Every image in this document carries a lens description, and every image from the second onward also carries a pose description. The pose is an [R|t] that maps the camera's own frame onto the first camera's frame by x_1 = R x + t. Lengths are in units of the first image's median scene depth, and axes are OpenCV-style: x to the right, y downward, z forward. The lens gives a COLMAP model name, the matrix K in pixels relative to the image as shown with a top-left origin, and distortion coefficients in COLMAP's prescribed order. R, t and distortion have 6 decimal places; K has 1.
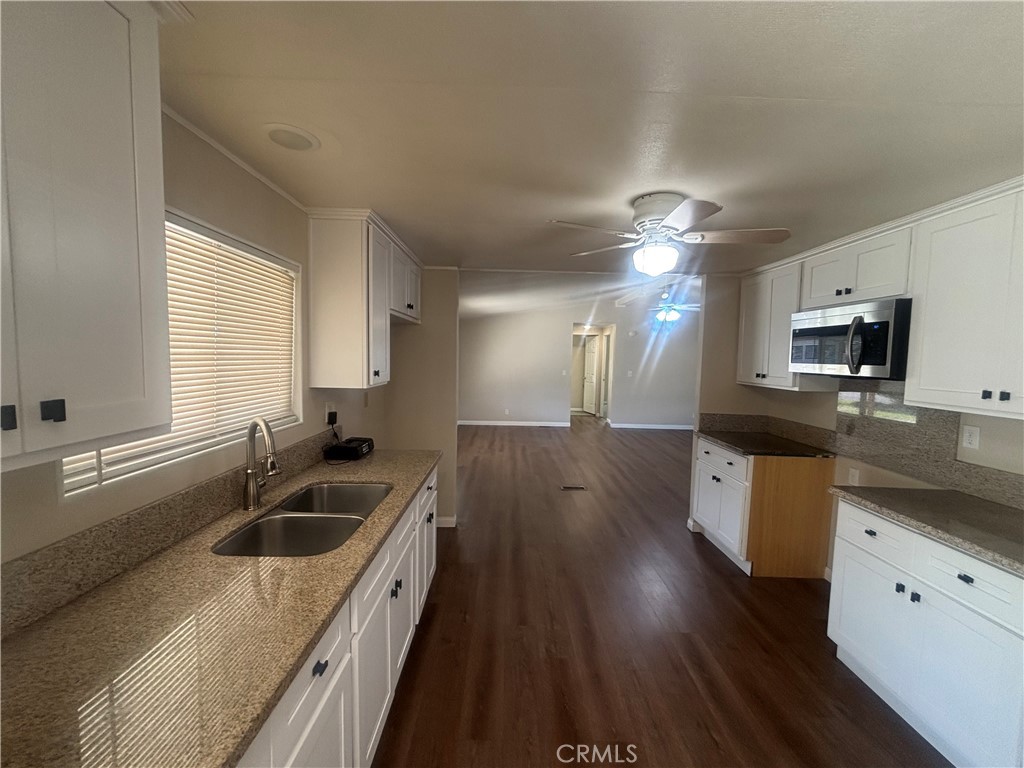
lens RADIAL K [[410.9, 0, 512.0], [0, 410.9, 384.0], [0, 0, 1]] dist [-0.001191, -0.000063]
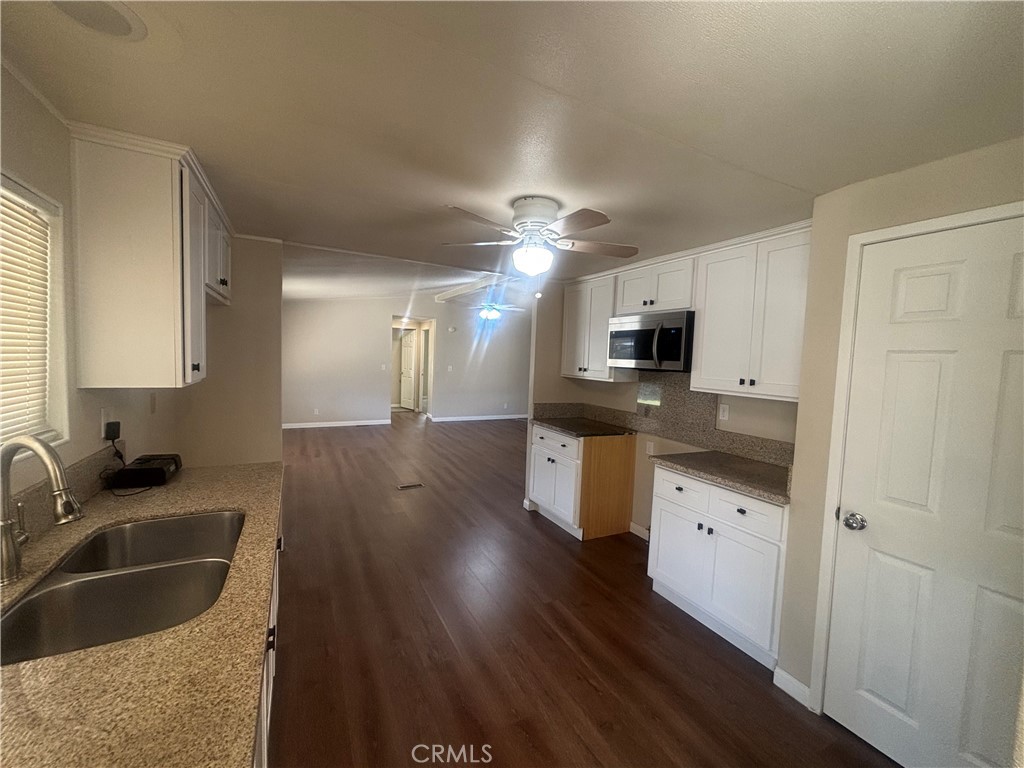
lens RADIAL K [[410.9, 0, 512.0], [0, 410.9, 384.0], [0, 0, 1]] dist [-0.001191, -0.000063]
pose [[0.890689, -0.018895, 0.454220, -0.135971], [0.013269, 0.999791, 0.015571, 0.000432], [-0.454419, -0.007842, 0.890753, 0.054719]]
